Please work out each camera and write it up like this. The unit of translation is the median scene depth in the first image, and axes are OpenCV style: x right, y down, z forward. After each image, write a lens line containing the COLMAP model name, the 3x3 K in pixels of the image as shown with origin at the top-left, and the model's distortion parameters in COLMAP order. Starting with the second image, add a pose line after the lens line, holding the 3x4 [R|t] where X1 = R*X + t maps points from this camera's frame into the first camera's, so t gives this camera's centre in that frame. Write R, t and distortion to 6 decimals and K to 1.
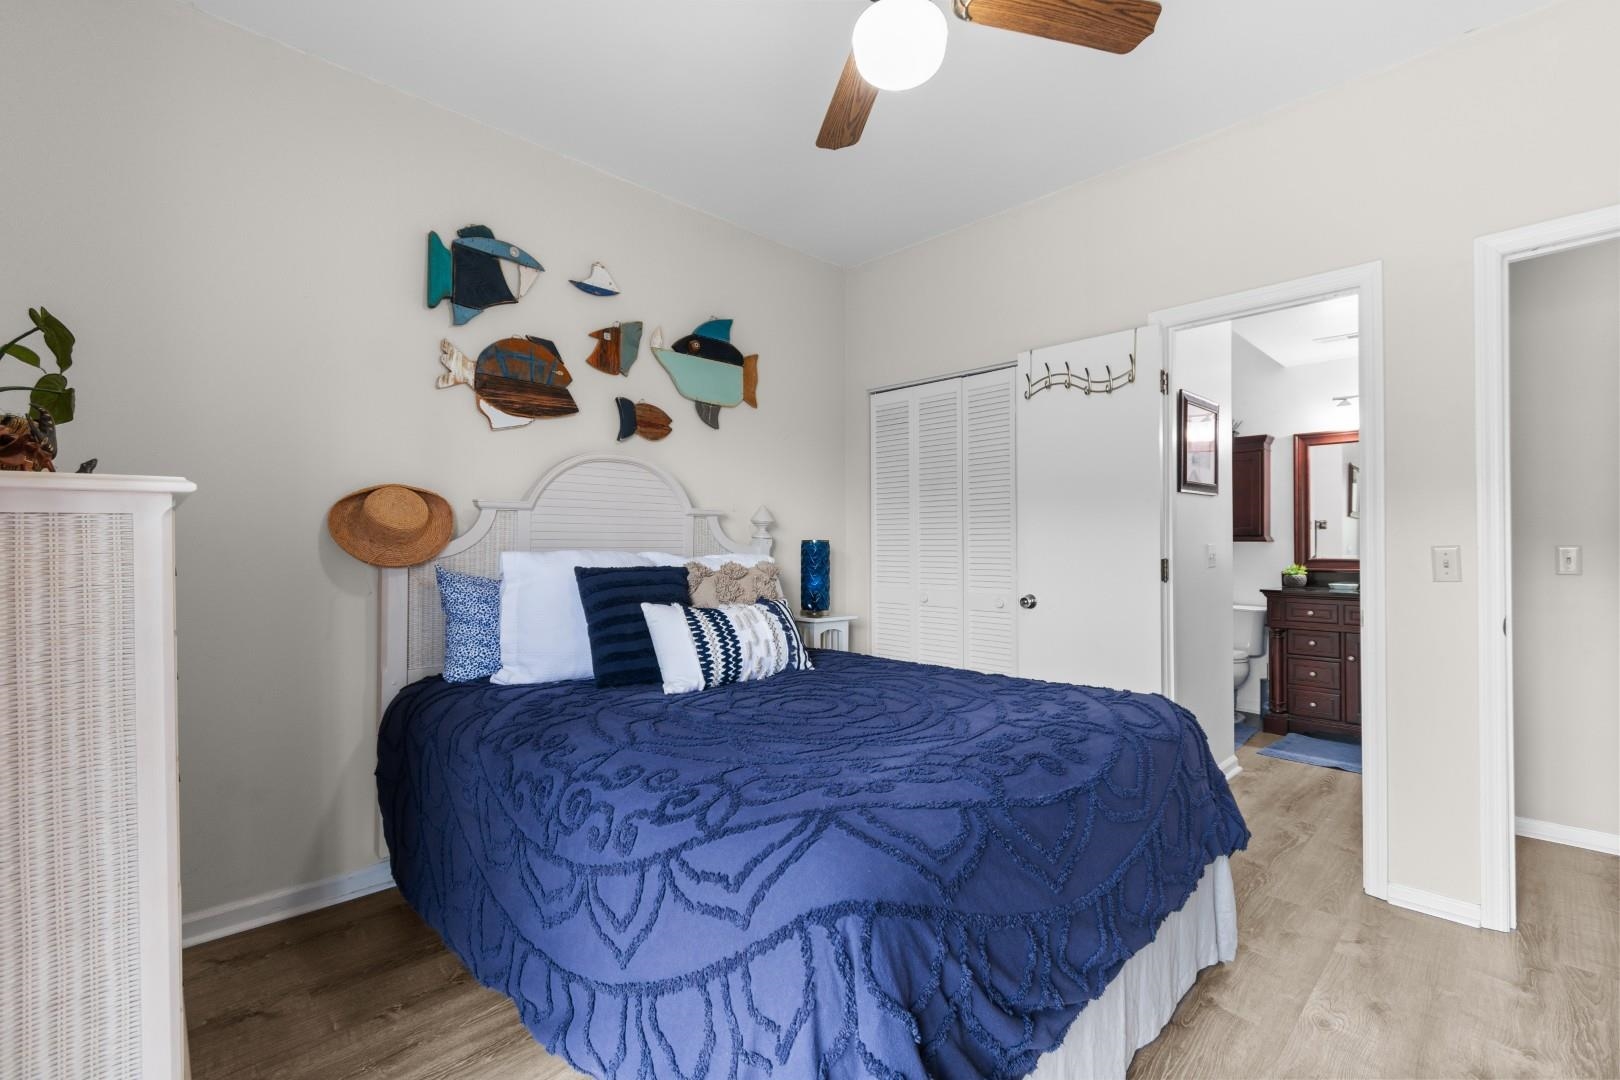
lens RADIAL K [[709.1, 0, 810.4], [0, 709.1, 539.0], [0, 0, 1]] dist [0.004843, -0.002594]
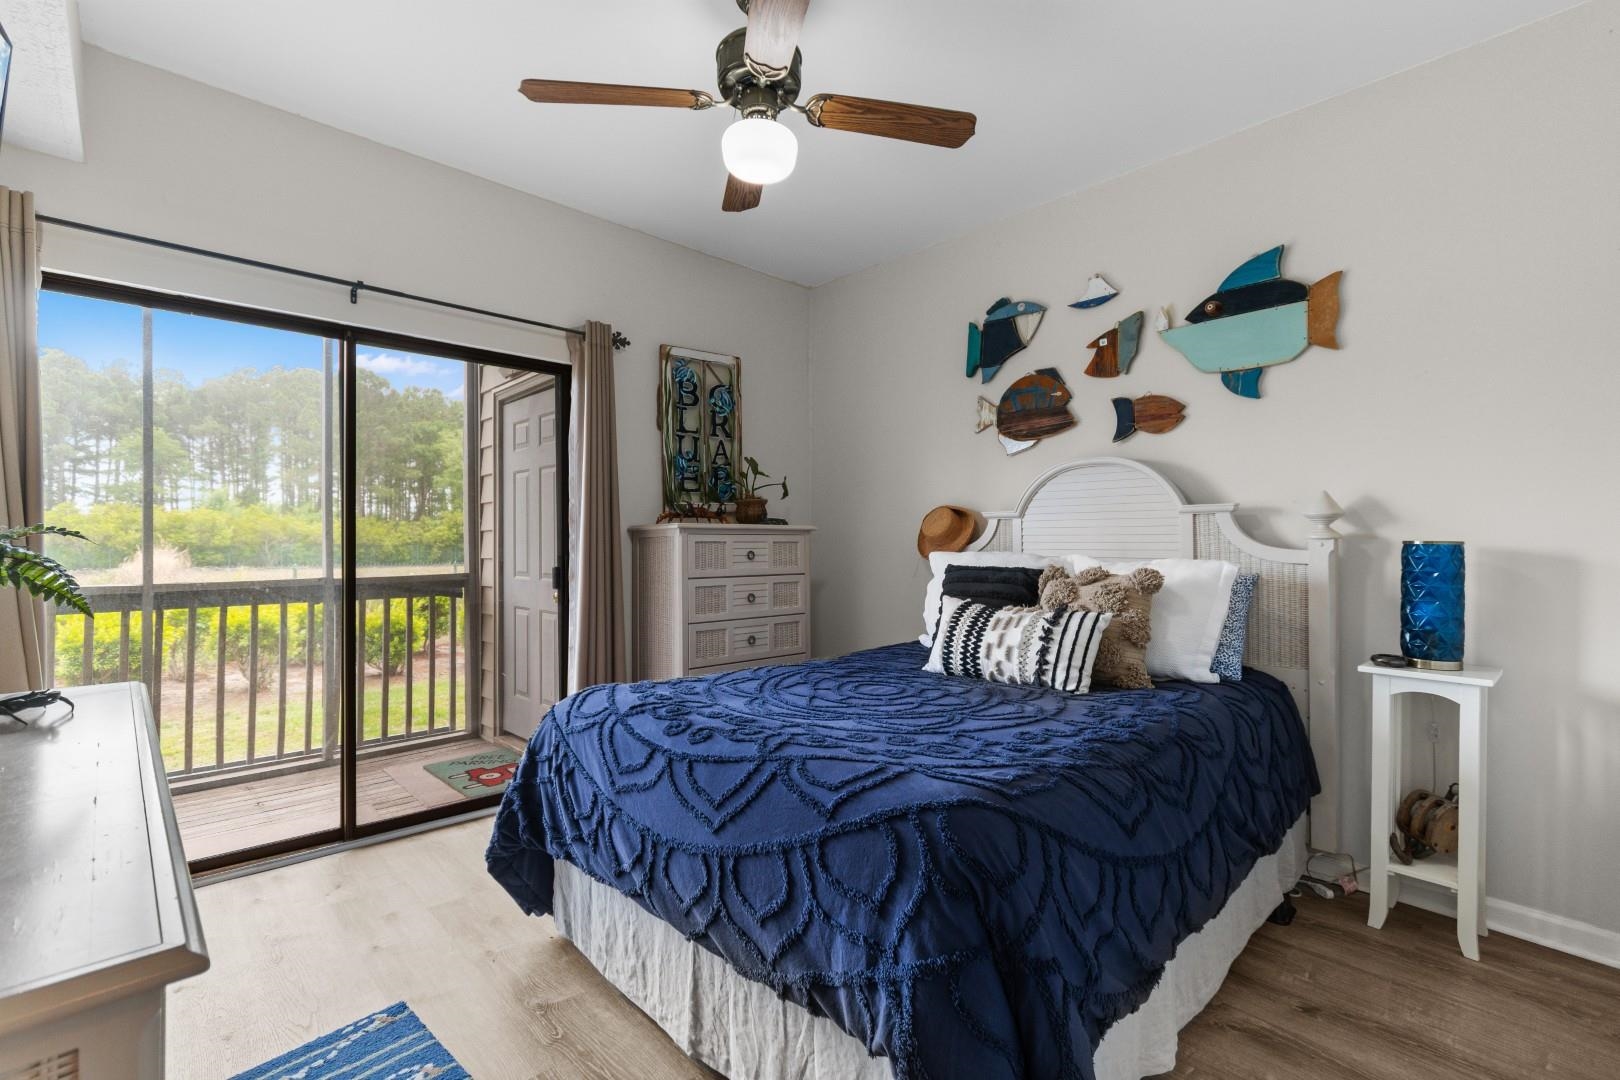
lens RADIAL K [[709.1, 0, 816.7], [0, 709.1, 537.3], [0, 0, 1]] dist [0.004843, -0.002594]
pose [[0.003610, -0.007936, -0.999962, 0.778897], [0.007934, 0.999937, -0.007908, -0.000435], [0.999962, -0.007905, 0.003672, 0.620626]]
